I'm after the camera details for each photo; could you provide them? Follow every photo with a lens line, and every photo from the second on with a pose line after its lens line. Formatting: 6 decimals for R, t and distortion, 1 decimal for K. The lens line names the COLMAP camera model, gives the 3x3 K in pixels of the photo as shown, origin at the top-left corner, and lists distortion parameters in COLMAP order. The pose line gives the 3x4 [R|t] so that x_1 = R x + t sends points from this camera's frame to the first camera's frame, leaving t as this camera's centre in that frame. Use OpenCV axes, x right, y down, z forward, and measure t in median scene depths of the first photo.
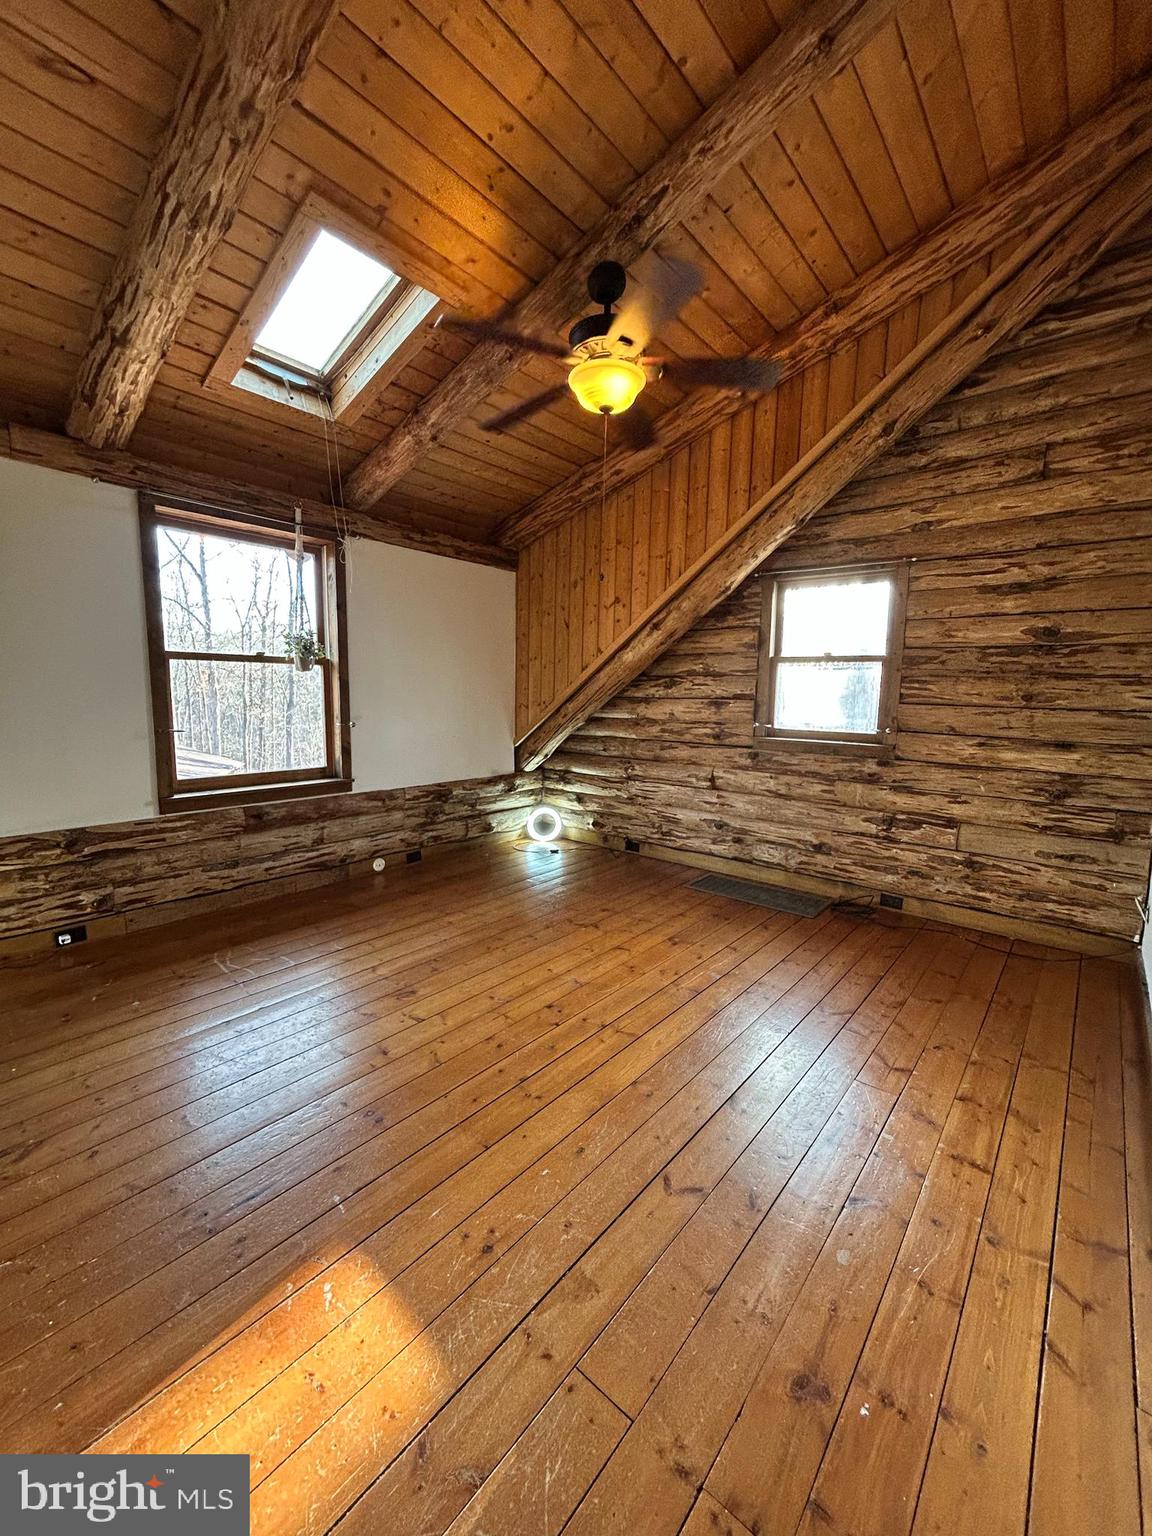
lens RADIAL K [[619.5, 0, 573.5], [0, 619.5, 771.0], [0, 0, 1]] dist [0.000300, 0.000070]
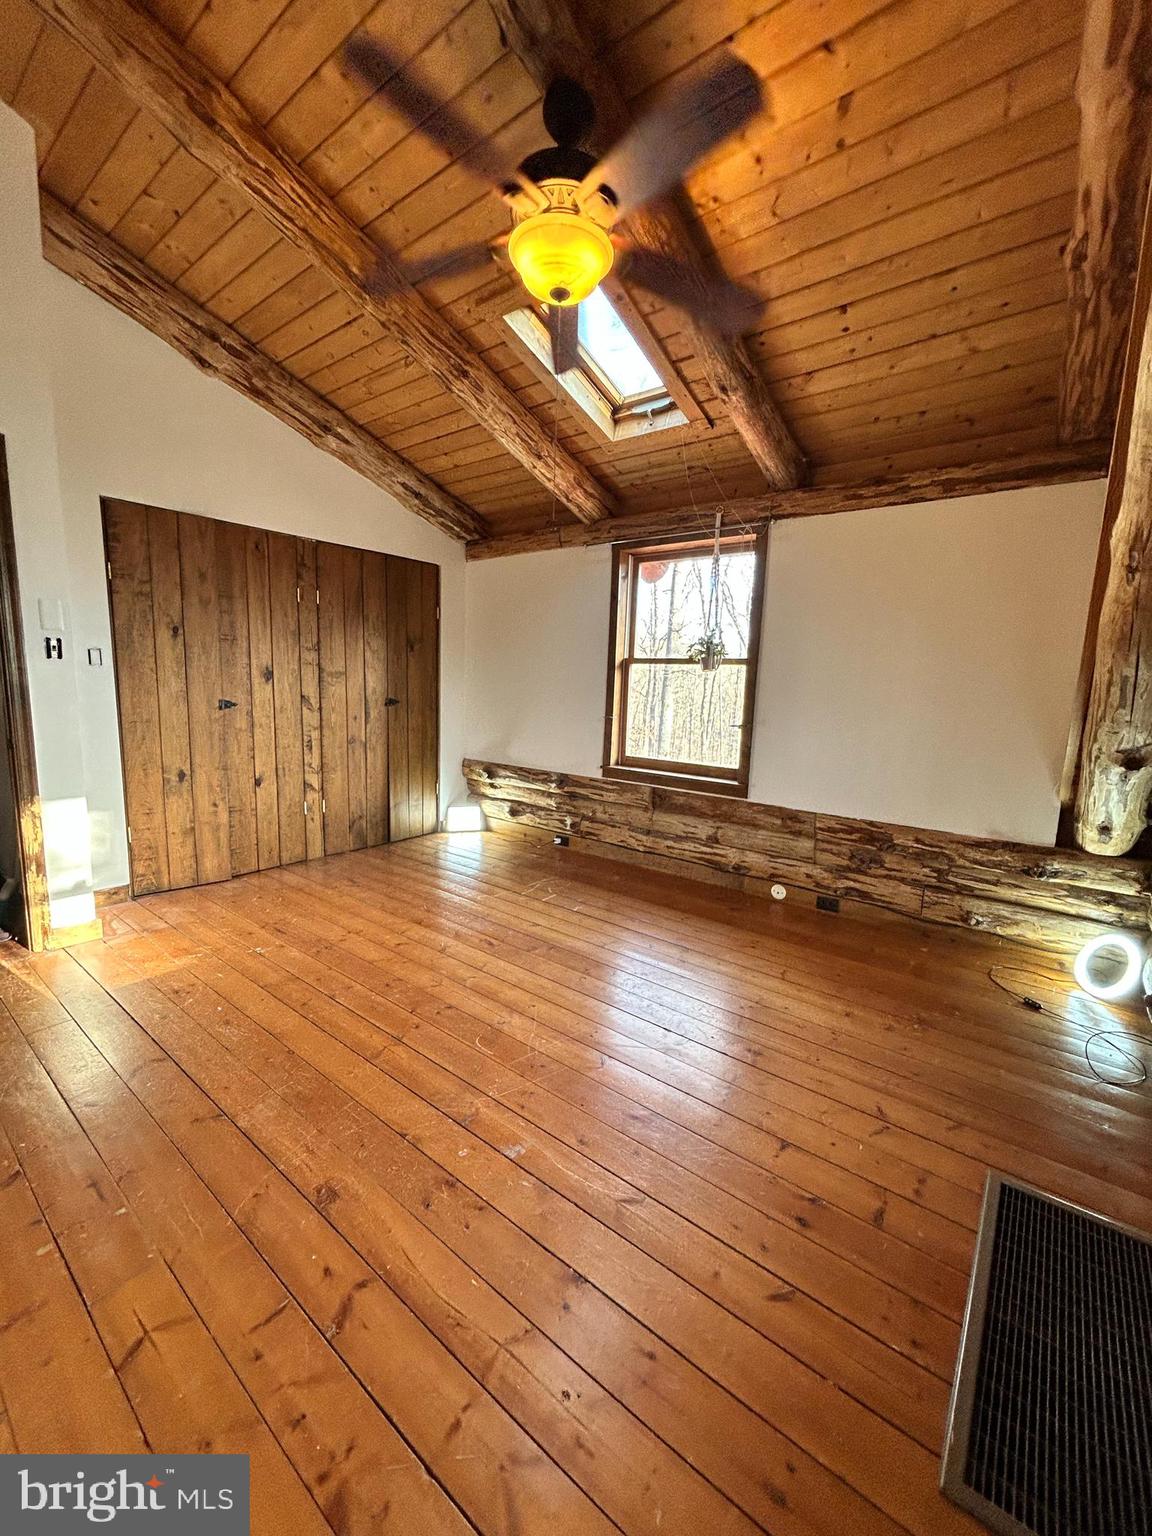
lens RADIAL K [[619.5, 0, 573.2], [0, 619.5, 769.3], [0, 0, 1]] dist [0.000300, 0.000070]
pose [[0.037146, 0.124263, -0.991554, 0.575708], [-0.164091, 0.979529, 0.116609, -0.079850], [0.985746, 0.158374, 0.056776, 0.712416]]
